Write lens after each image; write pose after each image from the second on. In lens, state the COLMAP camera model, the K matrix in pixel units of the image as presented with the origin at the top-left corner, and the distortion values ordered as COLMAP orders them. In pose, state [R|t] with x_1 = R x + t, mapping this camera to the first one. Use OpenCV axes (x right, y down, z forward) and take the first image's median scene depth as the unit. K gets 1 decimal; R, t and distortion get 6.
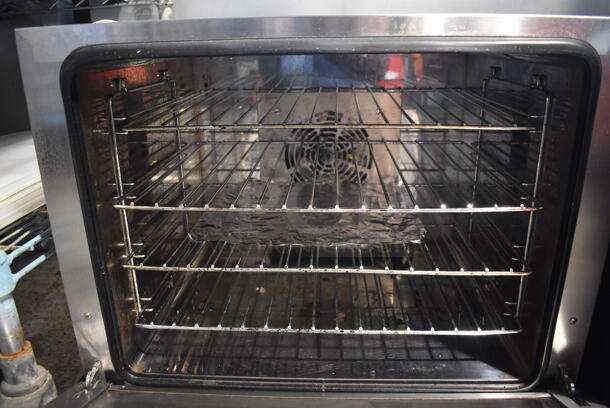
lens RADIAL K [[475.0, 0, 305.4], [0, 475.0, 203.0], [0, 0, 1]] dist [-0.103383, 0.002167]
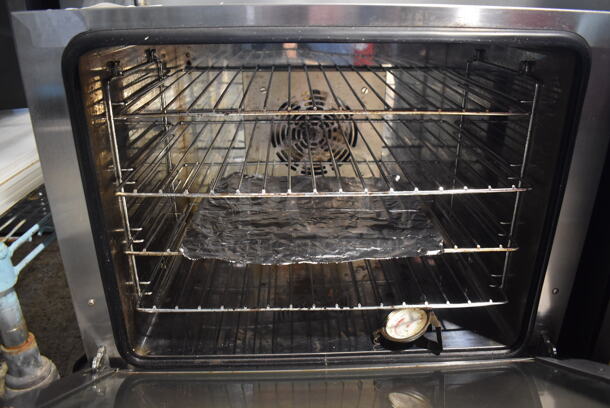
lens RADIAL K [[472.7, 0, 306.3], [0, 472.7, 206.2], [0, 0, 1]] dist [-0.090779, 0.007277]
pose [[0.995642, -0.021528, 0.090743, -0.093303], [0.014797, 0.997133, 0.074209, -0.031813], [-0.092081, -0.072543, 0.993106, -0.018517]]
